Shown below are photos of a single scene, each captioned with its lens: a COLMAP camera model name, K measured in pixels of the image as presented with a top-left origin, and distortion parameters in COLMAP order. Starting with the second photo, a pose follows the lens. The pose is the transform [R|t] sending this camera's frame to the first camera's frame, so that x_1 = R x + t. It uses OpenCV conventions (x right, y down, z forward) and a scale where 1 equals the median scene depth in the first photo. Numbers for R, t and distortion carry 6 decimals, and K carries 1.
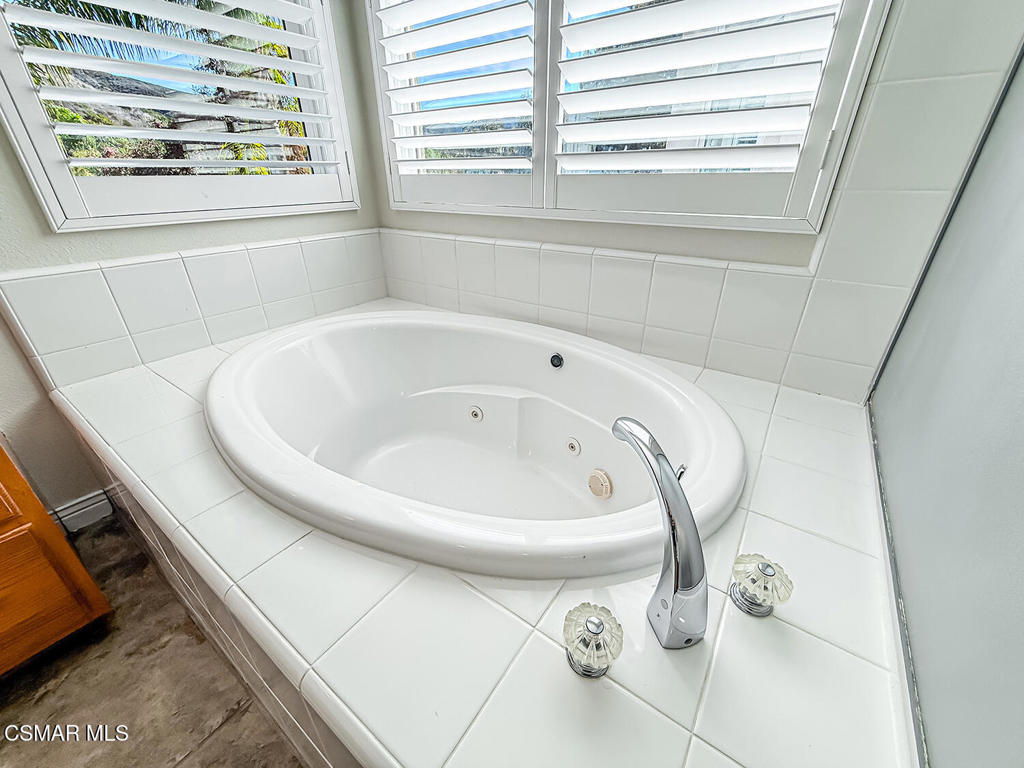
lens RADIAL K [[416.4, 0, 512.3], [0, 416.4, 383.6], [0, 0, 1]] dist [-0.001626, 0.000523]
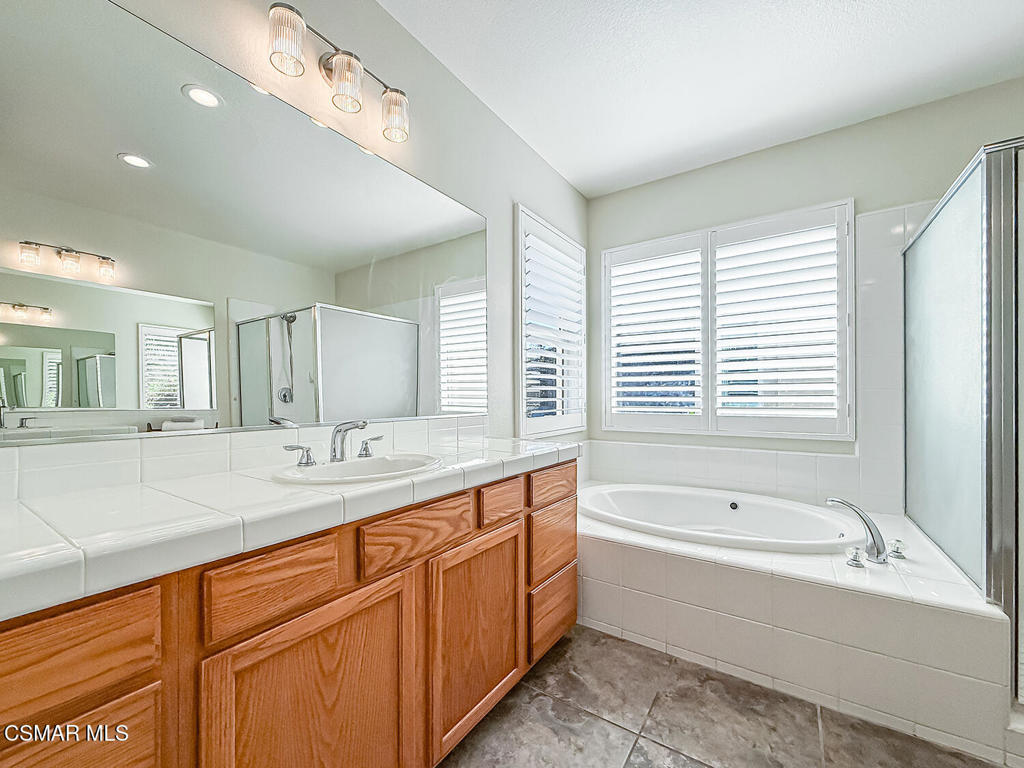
lens RADIAL K [[416.4, 0, 516.6], [0, 416.4, 391.6], [0, 0, 1]] dist [-0.001626, 0.000523]
pose [[0.999746, -0.001073, 0.022527, -1.211735], [0.011253, 0.889379, -0.457033, 0.440660], [-0.019544, 0.457170, 0.889164, -1.170407]]
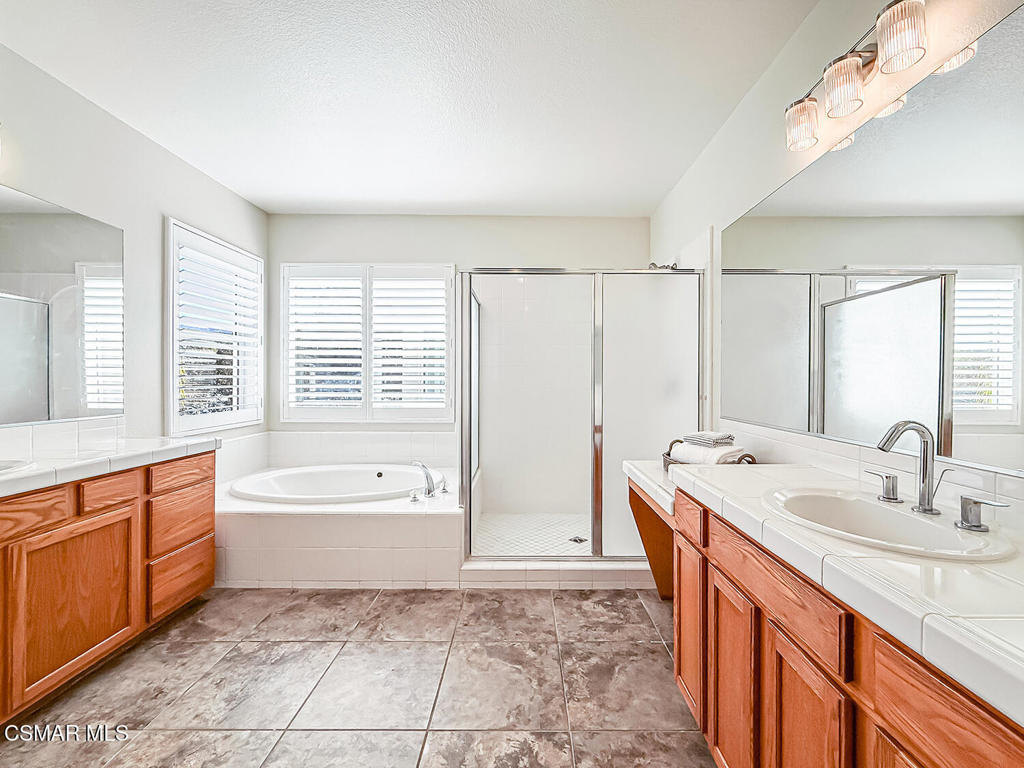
lens RADIAL K [[416.4, 0, 525.7], [0, 416.4, 379.1], [0, 0, 1]] dist [-0.001626, 0.000523]
pose [[0.818607, 0.004567, 0.574336, -0.823232], [0.254342, 0.893694, -0.369623, 0.774292], [-0.514969, 0.448654, 0.730422, -2.070592]]
